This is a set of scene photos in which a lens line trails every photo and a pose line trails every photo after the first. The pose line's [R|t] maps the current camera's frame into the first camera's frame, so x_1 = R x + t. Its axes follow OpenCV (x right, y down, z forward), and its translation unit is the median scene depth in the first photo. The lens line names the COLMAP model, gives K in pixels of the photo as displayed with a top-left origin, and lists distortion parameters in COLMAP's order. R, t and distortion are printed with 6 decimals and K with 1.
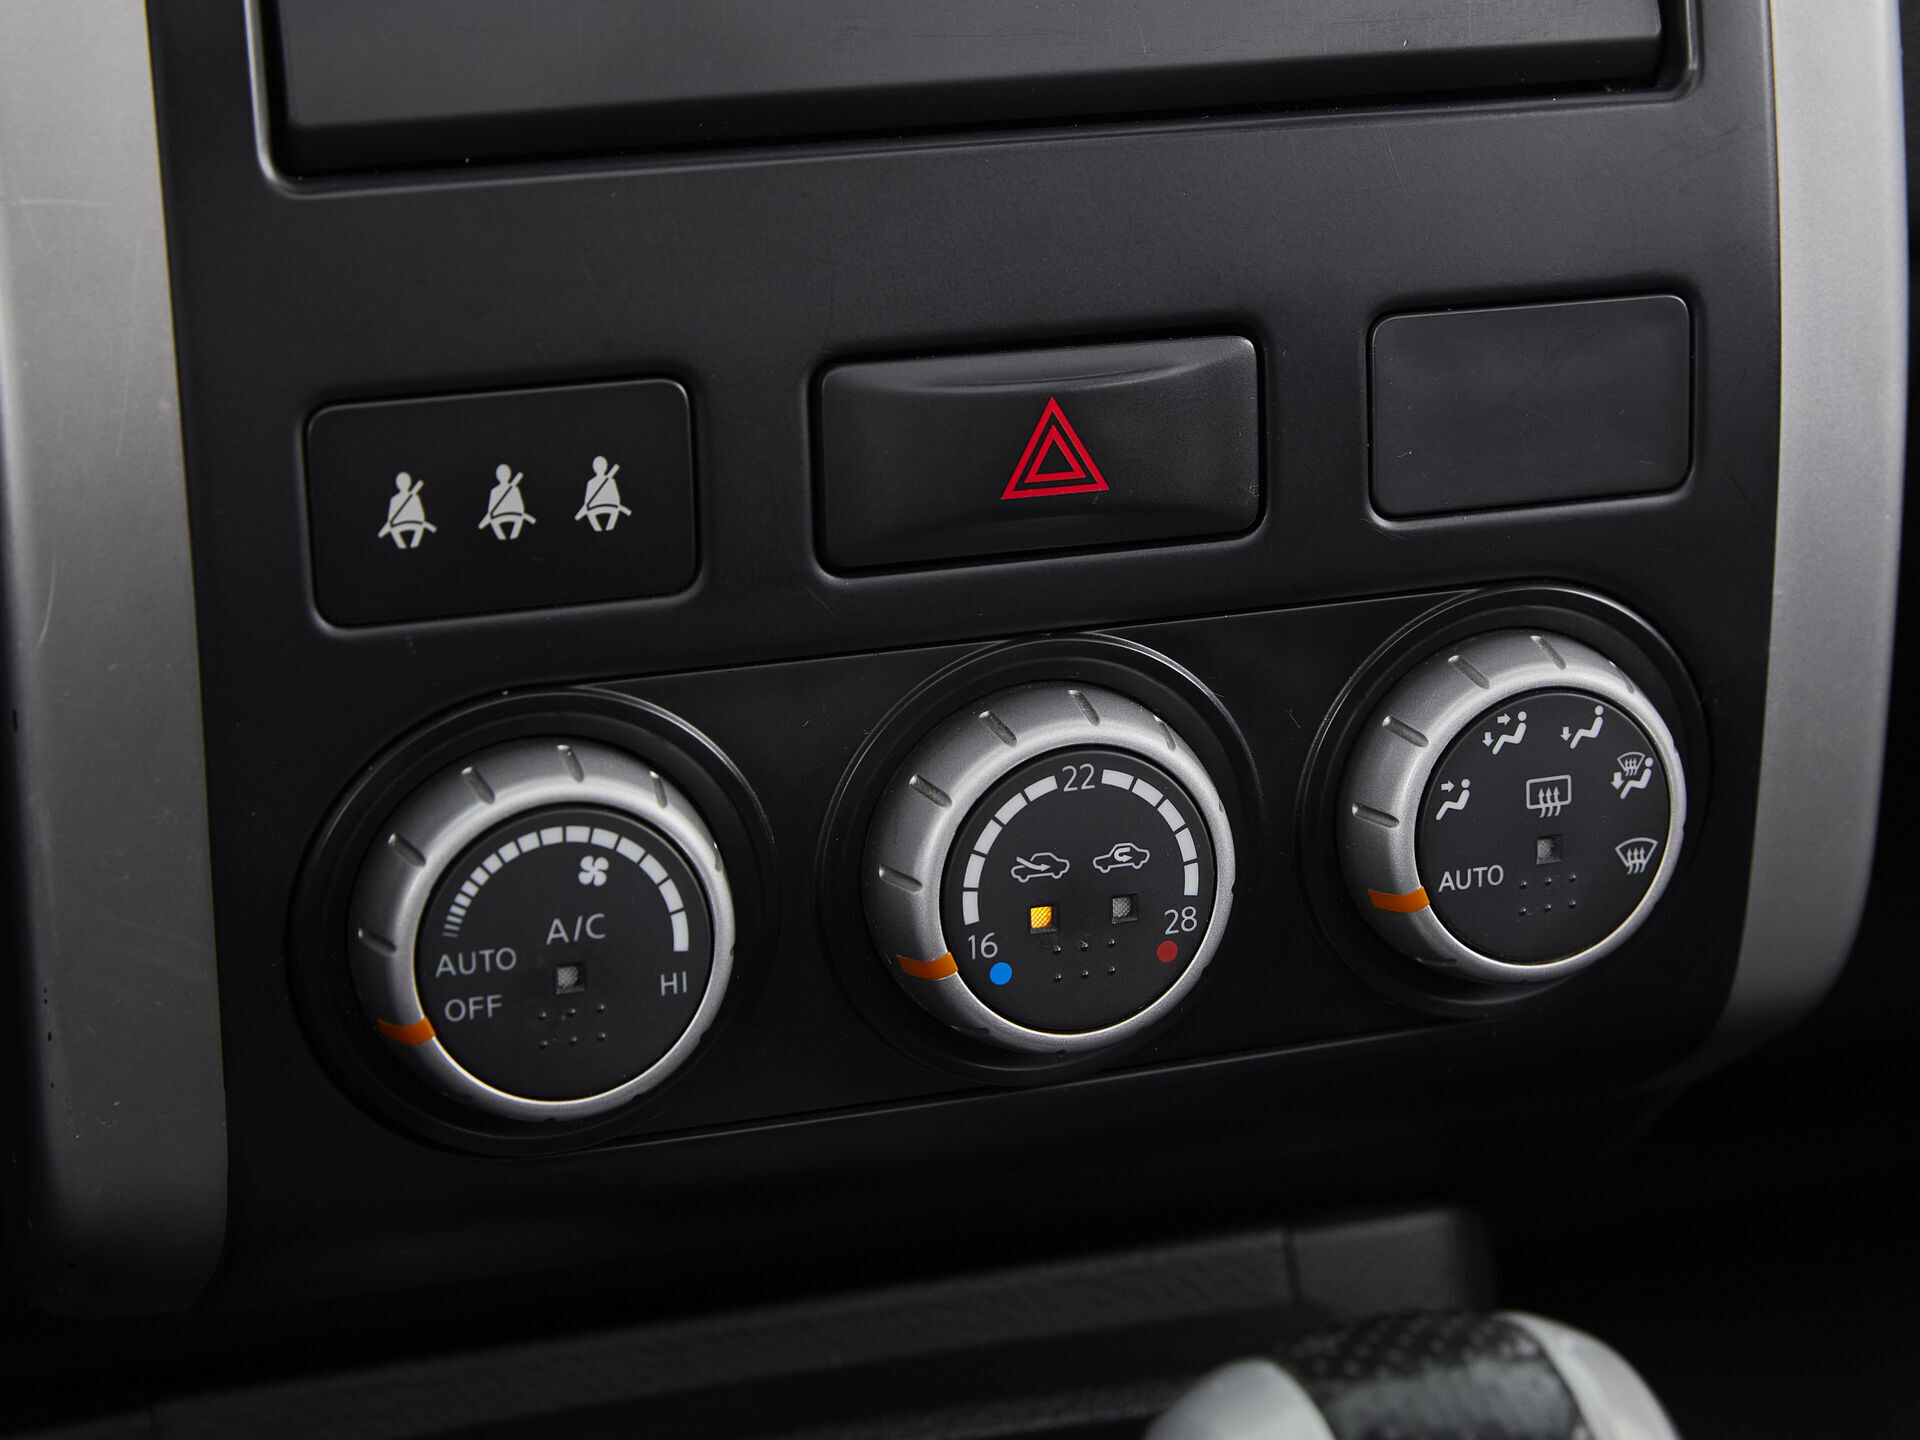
lens RADIAL K [[4071.2, 0, 957.3], [0, 4071.2, 714.8], [0, 0, 1]] dist [-0.101260, 0.000000]
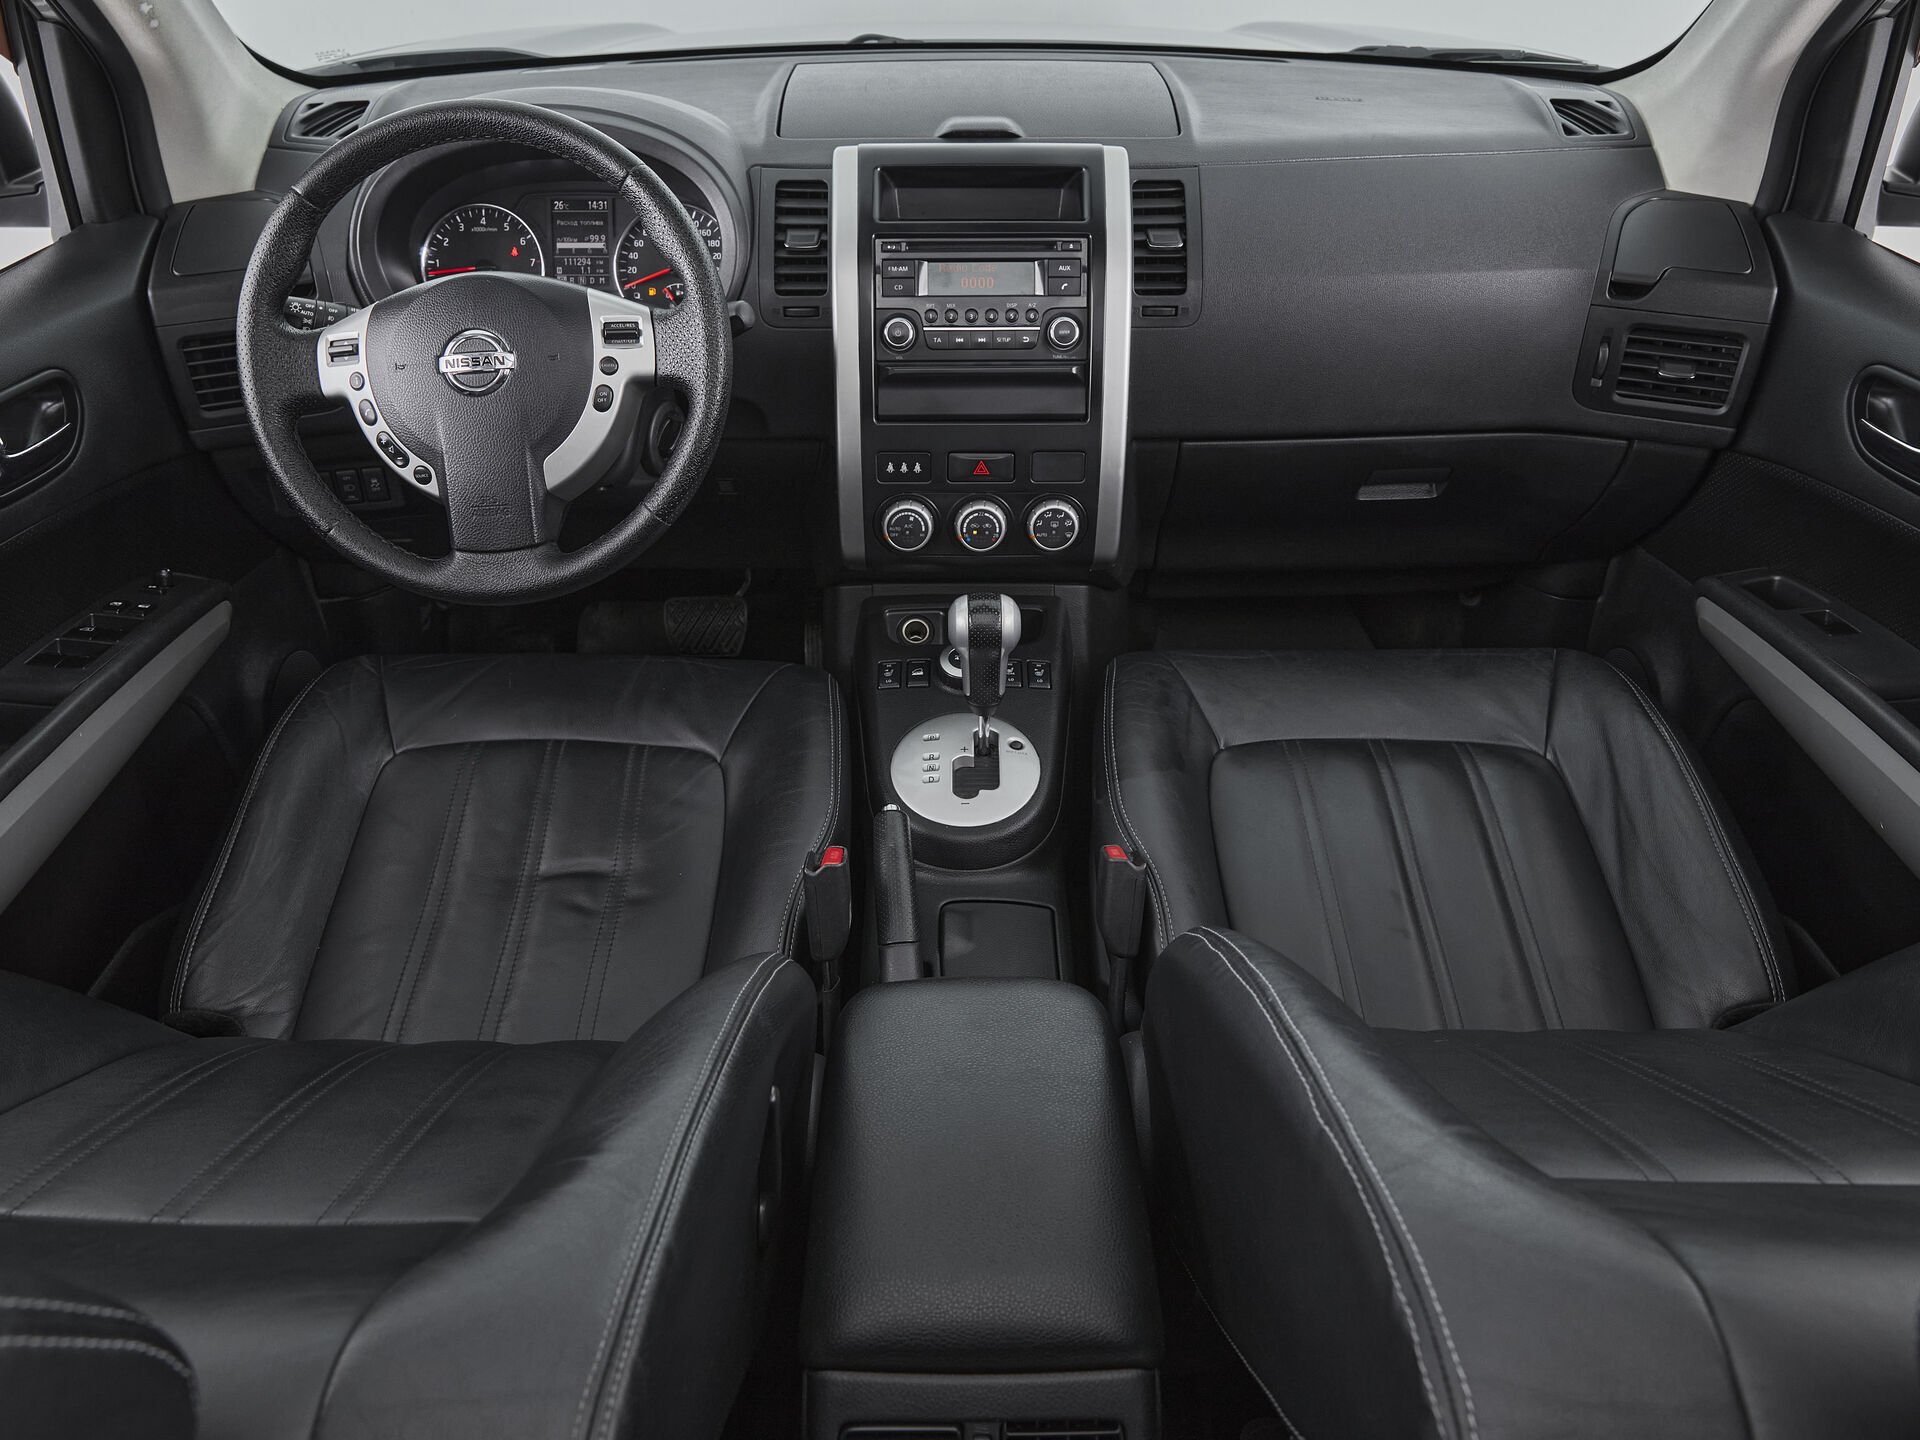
lens RADIAL K [[1469.7, 0, 944.5], [0, 1469.7, 726.7], [0, 0, 1]] dist [-0.009145, 0.003820]
pose [[0.946555, 0.171787, -0.272990, 0.736306], [-0.106196, 0.965161, 0.239136, -0.233611], [0.304560, -0.197364, 0.931821, -1.495883]]
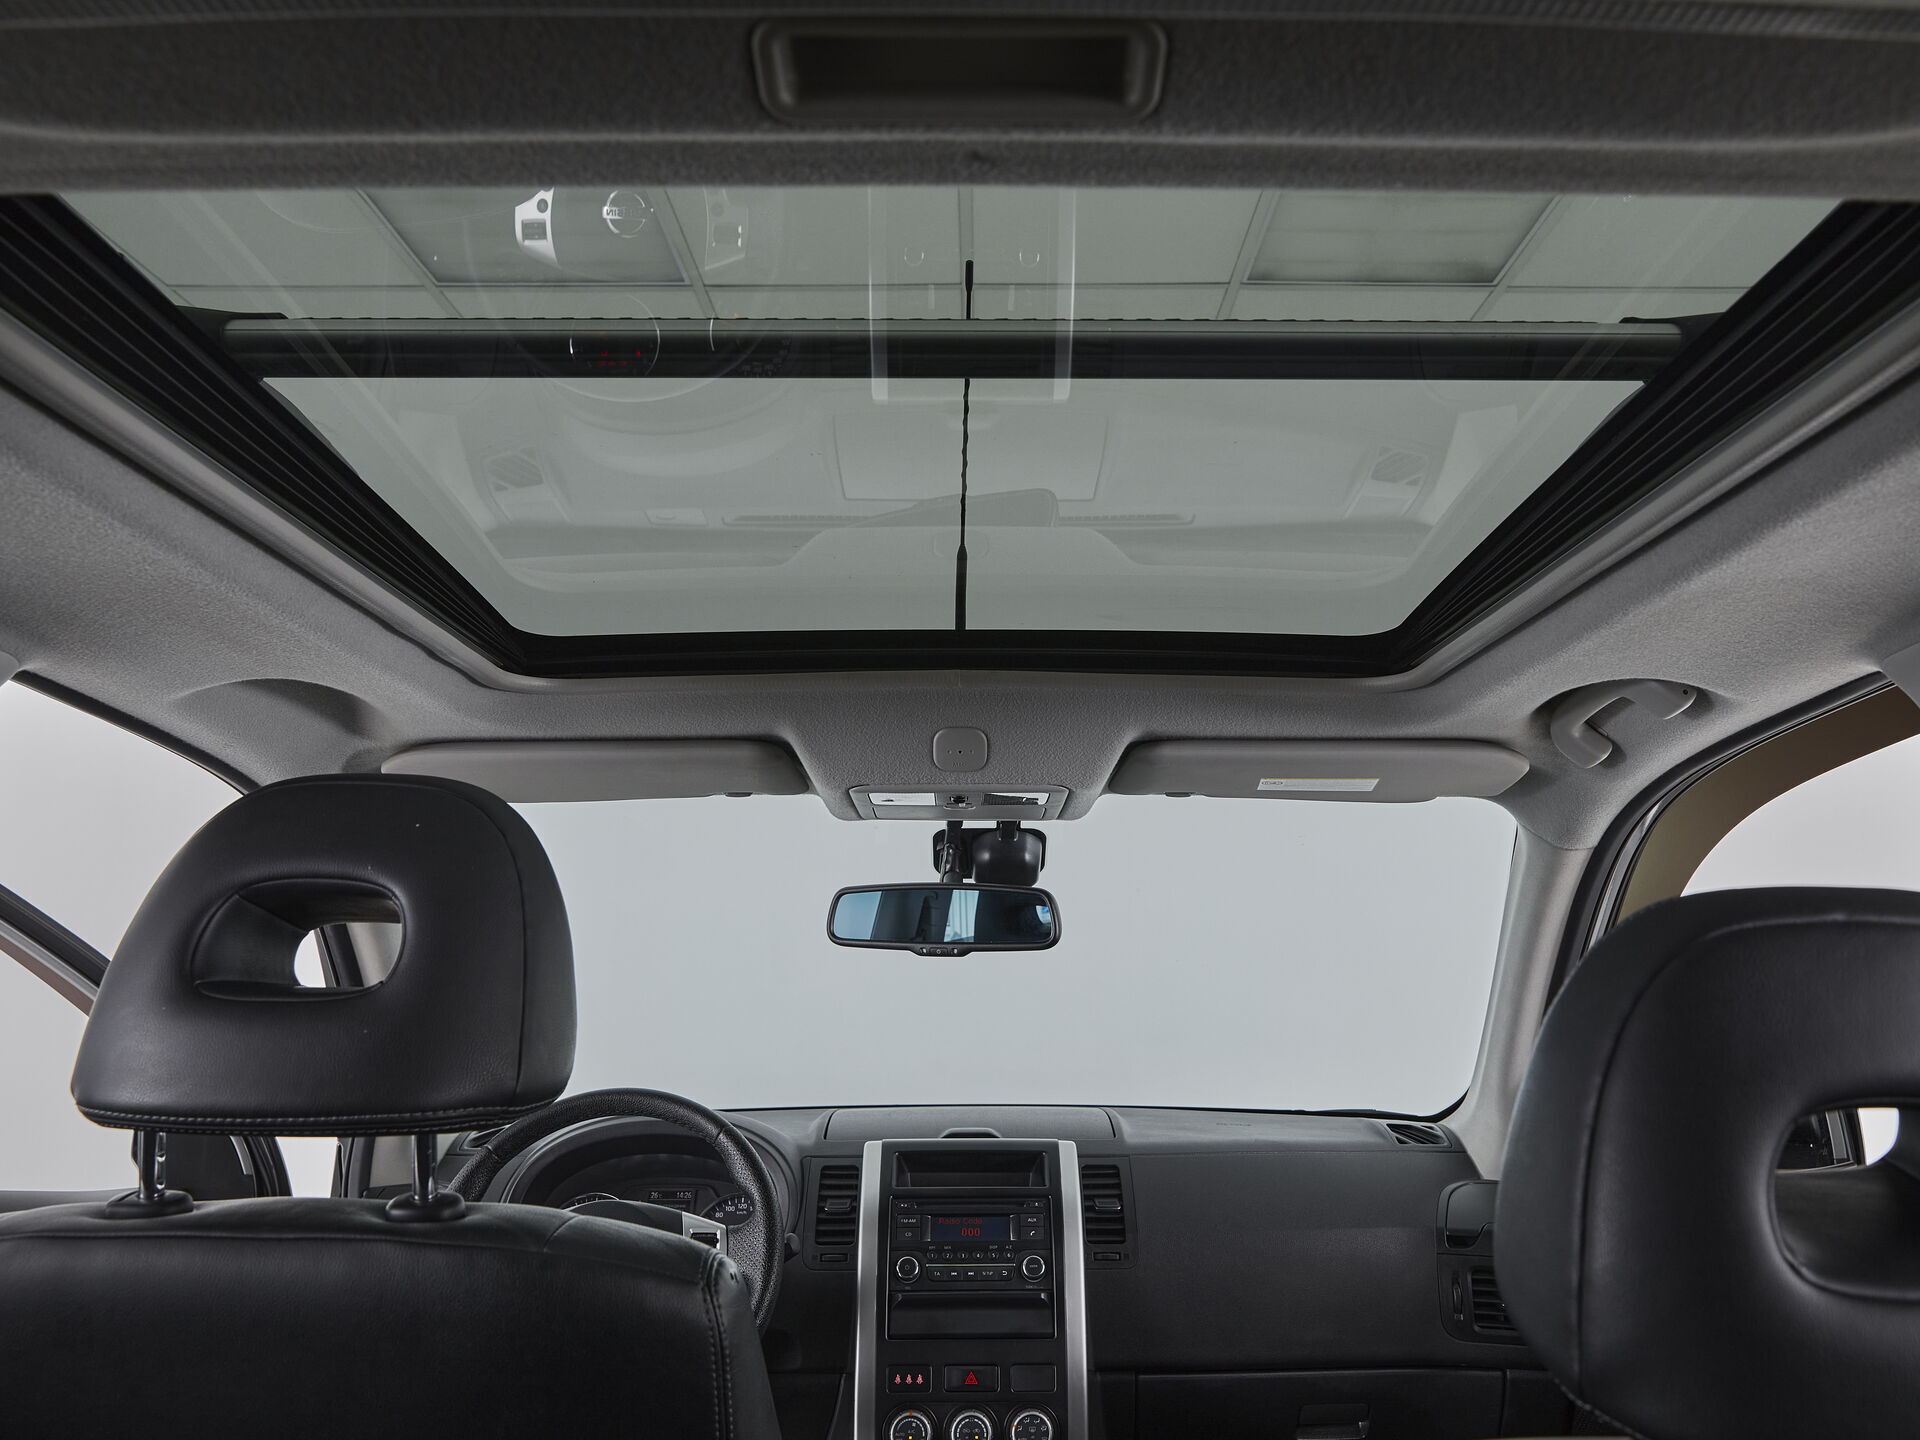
lens RADIAL K [[1469.7, 0, 982.3], [0, 1469.7, 714.7], [0, 0, 1]] dist [-0.009145, 0.003820]
pose [[0.949573, -0.072512, -0.305047, 1.110867], [-0.101084, 0.850149, -0.516749, 0.350367], [0.296805, 0.521526, 0.799948, -2.269868]]
